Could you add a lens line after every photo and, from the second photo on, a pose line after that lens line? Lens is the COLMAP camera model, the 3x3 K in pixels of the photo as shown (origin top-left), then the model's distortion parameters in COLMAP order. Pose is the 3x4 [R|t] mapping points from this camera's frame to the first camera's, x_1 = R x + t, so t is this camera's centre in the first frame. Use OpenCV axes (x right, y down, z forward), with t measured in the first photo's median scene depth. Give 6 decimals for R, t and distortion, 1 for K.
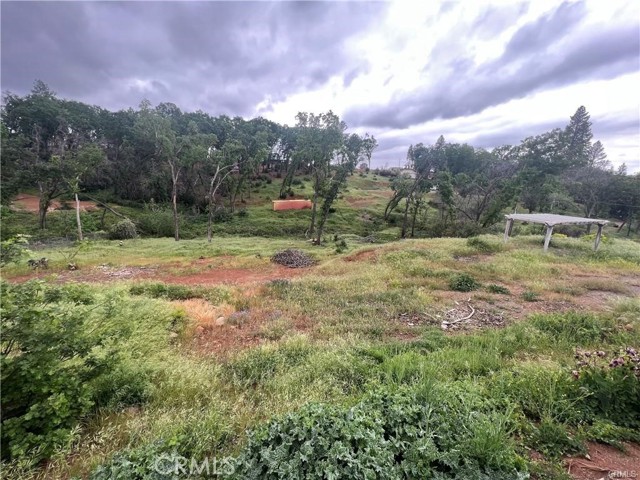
lens RADIAL K [[257.5, 0, 322.3], [0, 257.5, 241.4], [0, 0, 1]] dist [-0.001741, -0.000231]
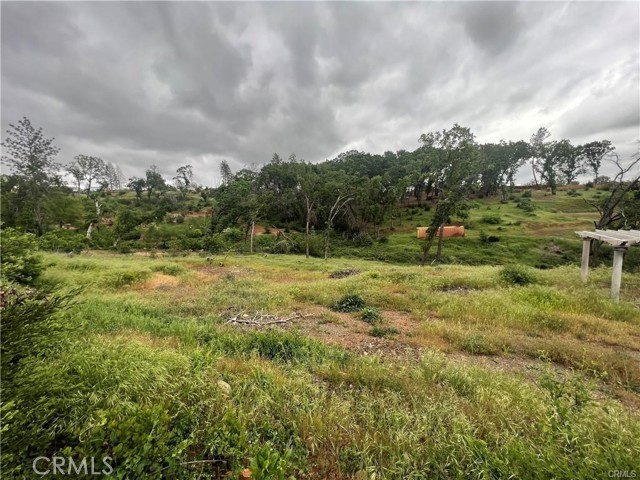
lens RADIAL K [[257.5, 0, 323.0], [0, 257.5, 238.7], [0, 0, 1]] dist [-0.001741, -0.000231]
pose [[0.754935, 0.020330, -0.655485, 0.161945], [-0.103468, 0.990693, -0.088440, 0.004560], [0.647586, 0.134588, 0.750012, 0.053487]]
